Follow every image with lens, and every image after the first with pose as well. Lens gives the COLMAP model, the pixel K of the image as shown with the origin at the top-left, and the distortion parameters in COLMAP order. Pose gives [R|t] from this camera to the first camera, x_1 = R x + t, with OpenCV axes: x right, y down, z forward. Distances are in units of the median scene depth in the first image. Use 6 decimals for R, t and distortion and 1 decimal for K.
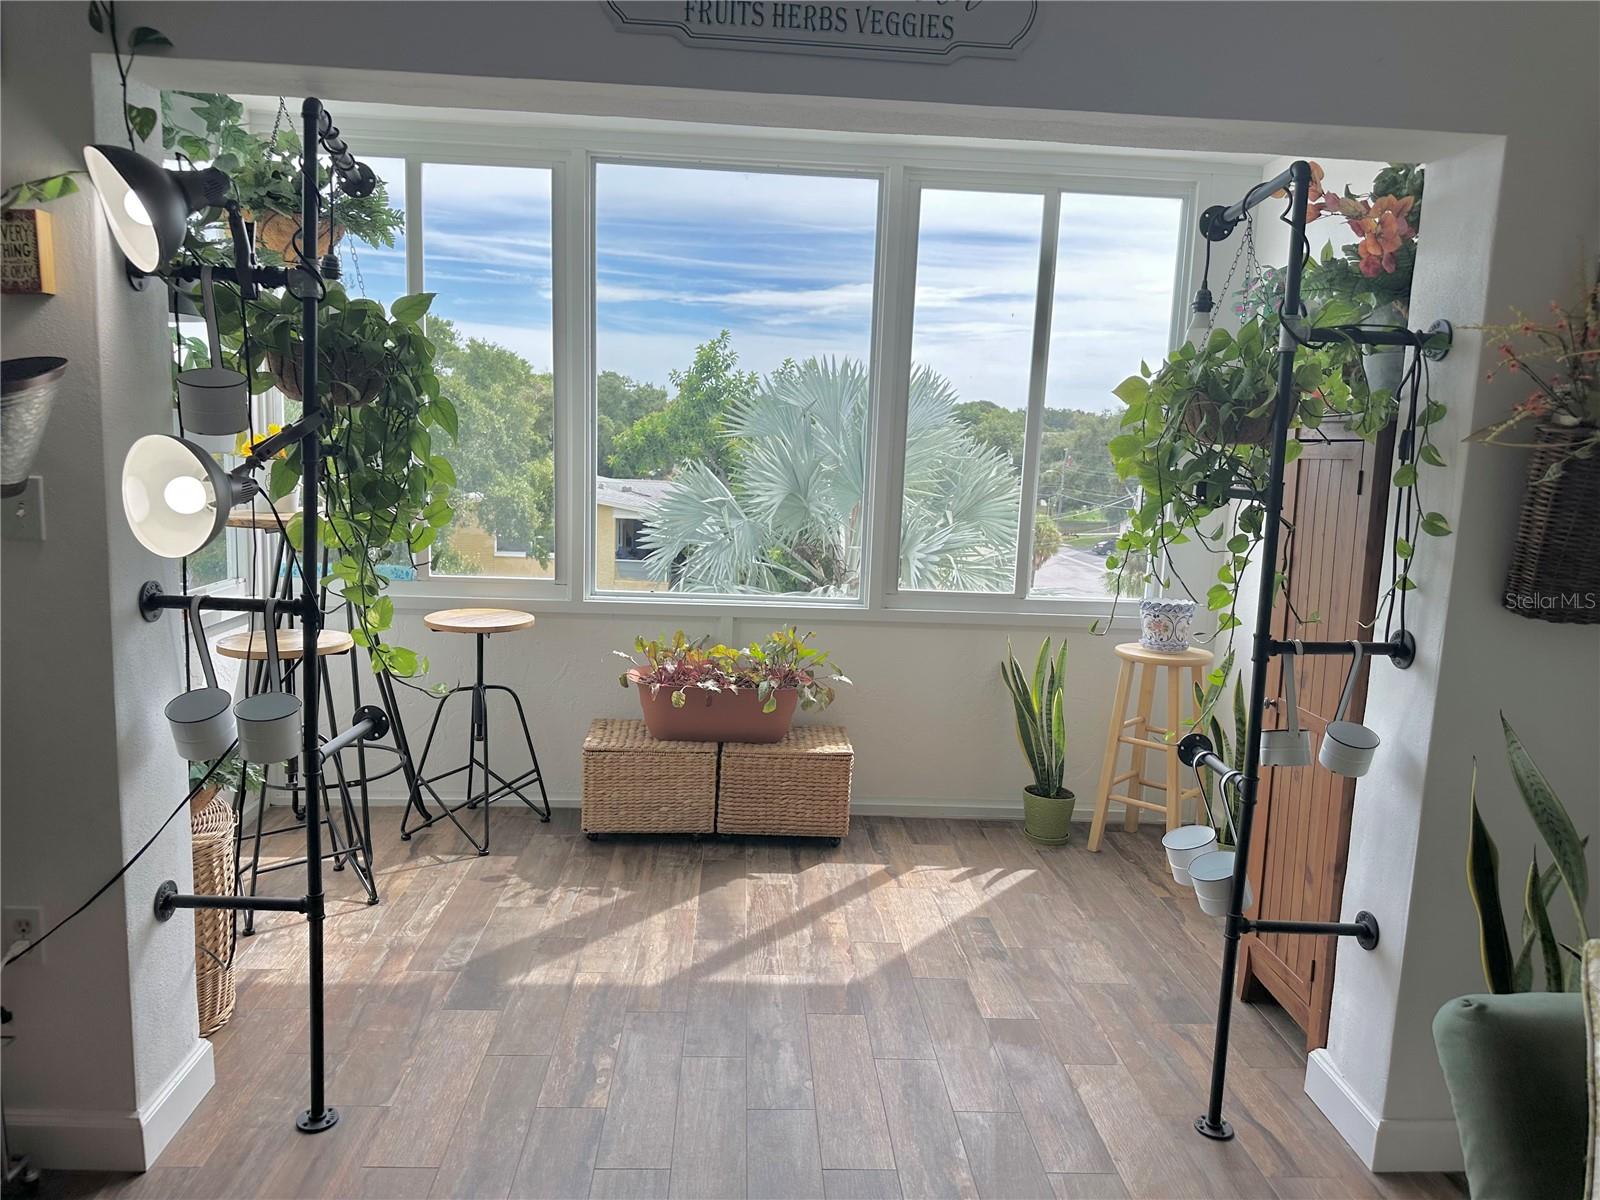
lens RADIAL K [[1135.2, 0, 789.2], [0, 1135.2, 595.7], [0, 0, 1]] dist [0.039060, -0.053956]
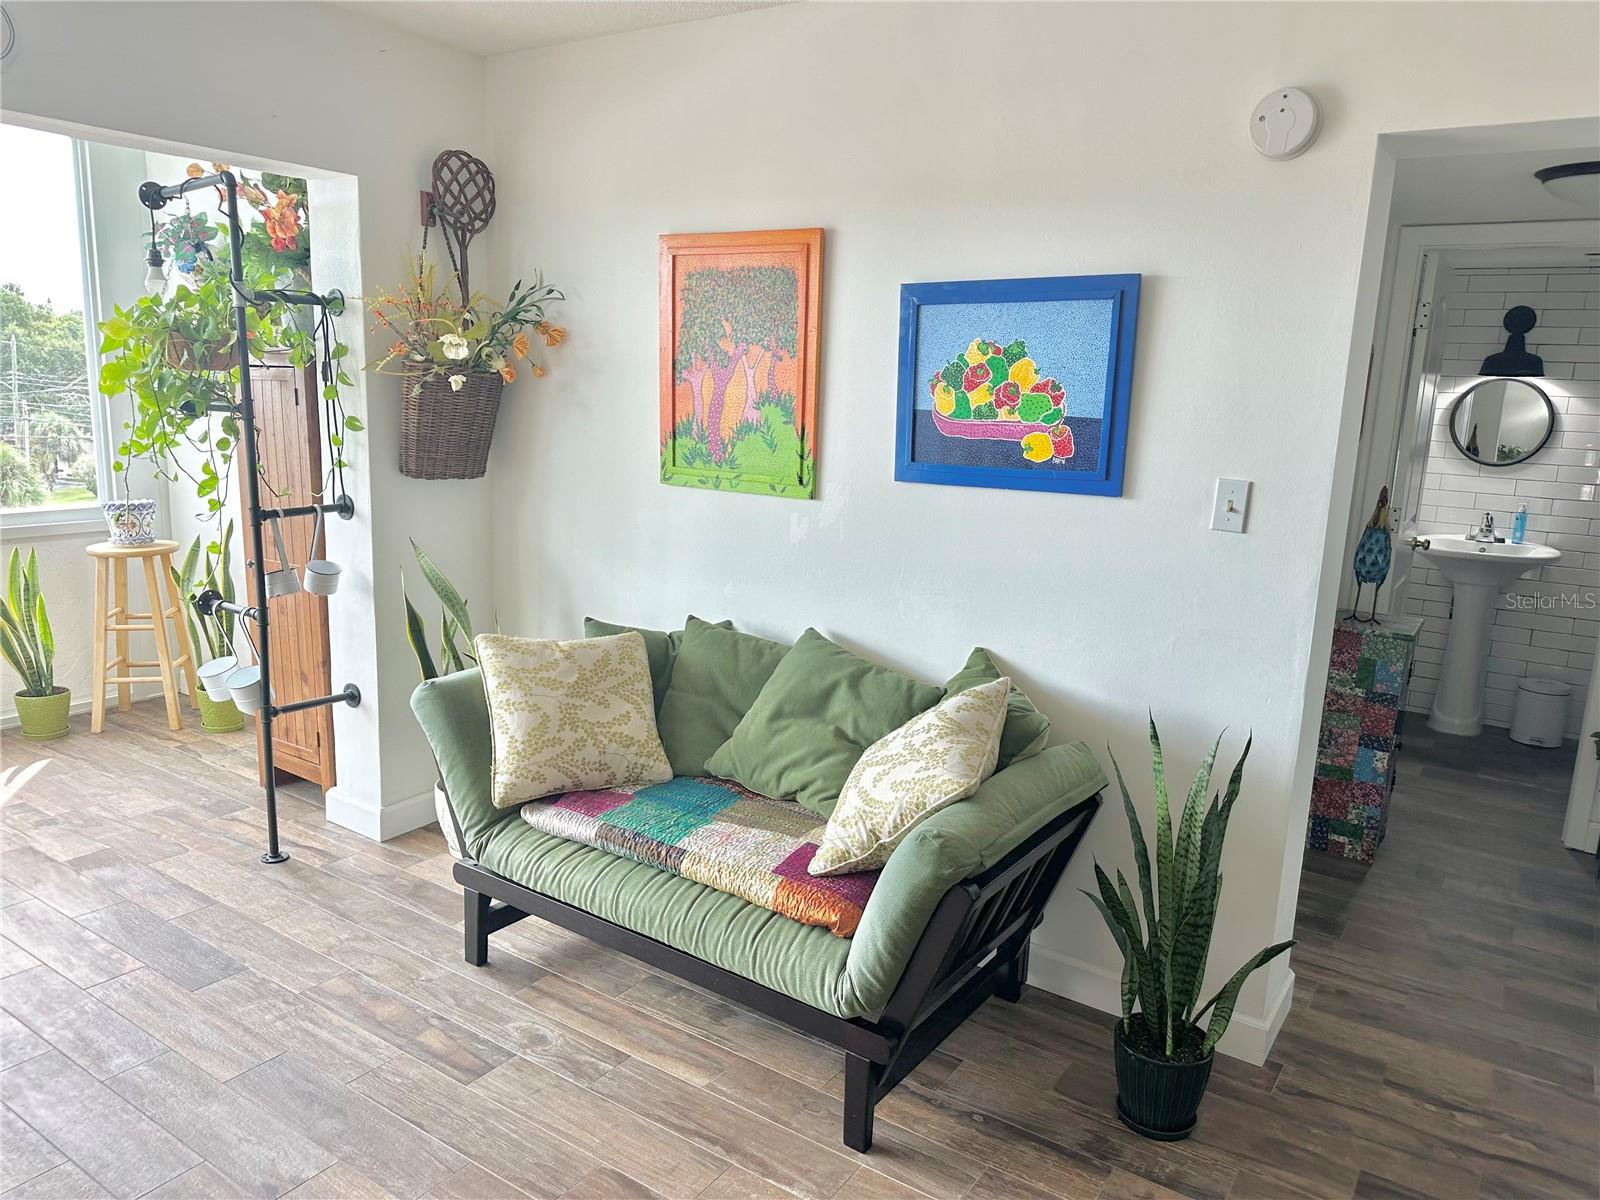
lens RADIAL K [[1135.2, 0, 811.8], [0, 1135.2, 610.6], [0, 0, 1]] dist [0.039060, -0.053956]
pose [[0.593775, -0.178634, 0.784551, -0.304956], [0.100991, 0.983880, 0.147586, 0.020253], [-0.798268, -0.008401, 0.602244, -0.405287]]
